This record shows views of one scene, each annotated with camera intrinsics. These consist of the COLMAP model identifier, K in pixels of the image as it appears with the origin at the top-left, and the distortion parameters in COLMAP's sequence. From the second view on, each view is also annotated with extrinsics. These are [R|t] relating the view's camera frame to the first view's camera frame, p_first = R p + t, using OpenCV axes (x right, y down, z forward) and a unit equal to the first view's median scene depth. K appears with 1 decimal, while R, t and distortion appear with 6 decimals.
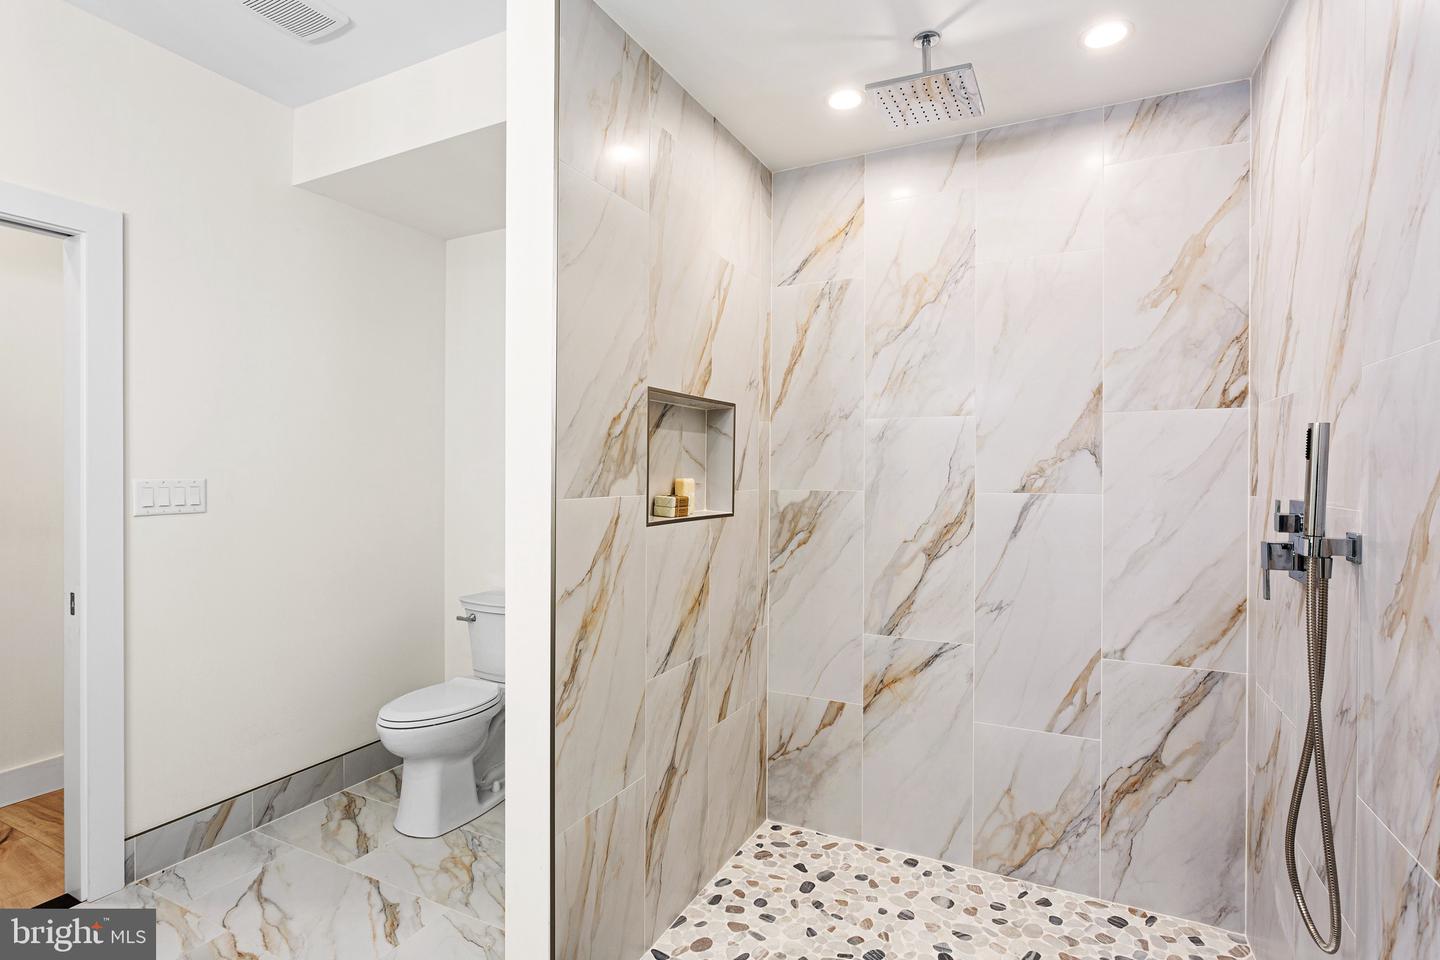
lens RADIAL K [[690.5, 0, 704.6], [0, 690.5, 475.9], [0, 0, 1]] dist [-0.015297, 0.007296]
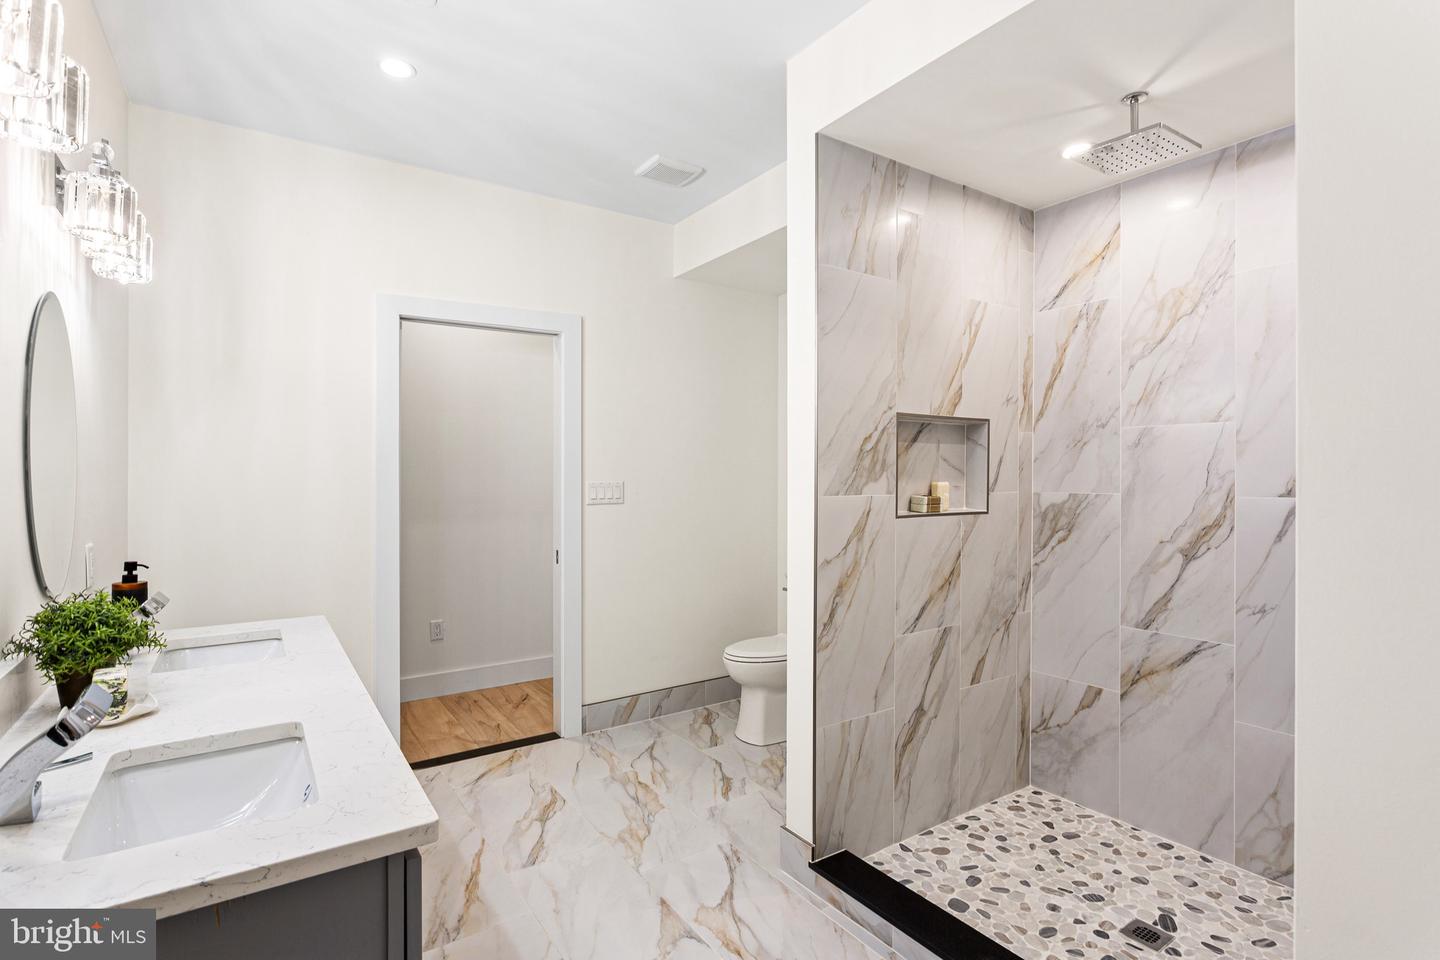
lens RADIAL K [[690.5, 0, 723.4], [0, 690.5, 473.3], [0, 0, 1]] dist [-0.015297, 0.007296]
pose [[0.879900, -0.002893, -0.475150, 0.210816], [-0.000671, 0.999973, -0.007331, -0.002364], [0.475159, 0.006769, 0.879874, -0.262786]]
